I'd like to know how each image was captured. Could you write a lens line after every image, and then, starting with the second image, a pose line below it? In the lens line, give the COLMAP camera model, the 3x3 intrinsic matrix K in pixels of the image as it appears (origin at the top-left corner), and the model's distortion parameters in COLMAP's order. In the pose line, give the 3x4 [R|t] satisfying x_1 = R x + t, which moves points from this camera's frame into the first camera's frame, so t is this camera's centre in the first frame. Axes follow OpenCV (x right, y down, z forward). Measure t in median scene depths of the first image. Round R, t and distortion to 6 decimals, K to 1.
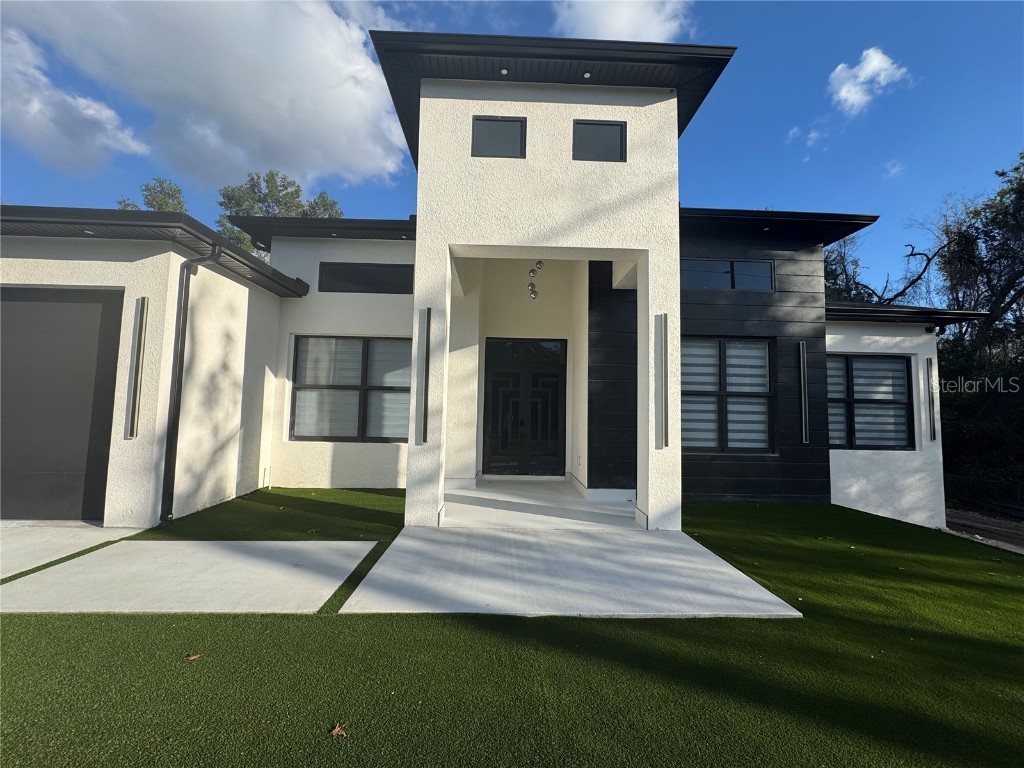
lens RADIAL K [[408.3, 0, 514.5], [0, 408.3, 386.5], [0, 0, 1]] dist [-0.000162, 0.000233]
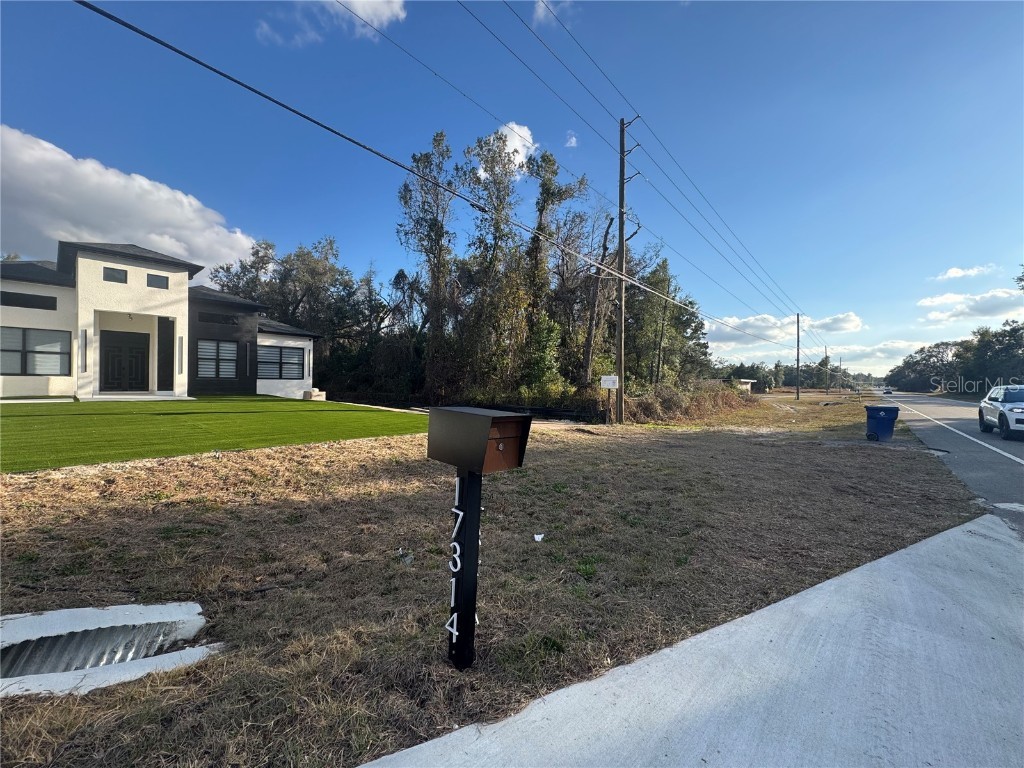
lens RADIAL K [[408.3, 0, 517.0], [0, 408.3, 382.4], [0, 0, 1]] dist [-0.000162, 0.000233]
pose [[0.686715, -0.009813, 0.726860, -0.157516], [-0.046658, 0.997252, 0.057544, -0.086304], [-0.725428, -0.073430, 0.684370, -2.628806]]
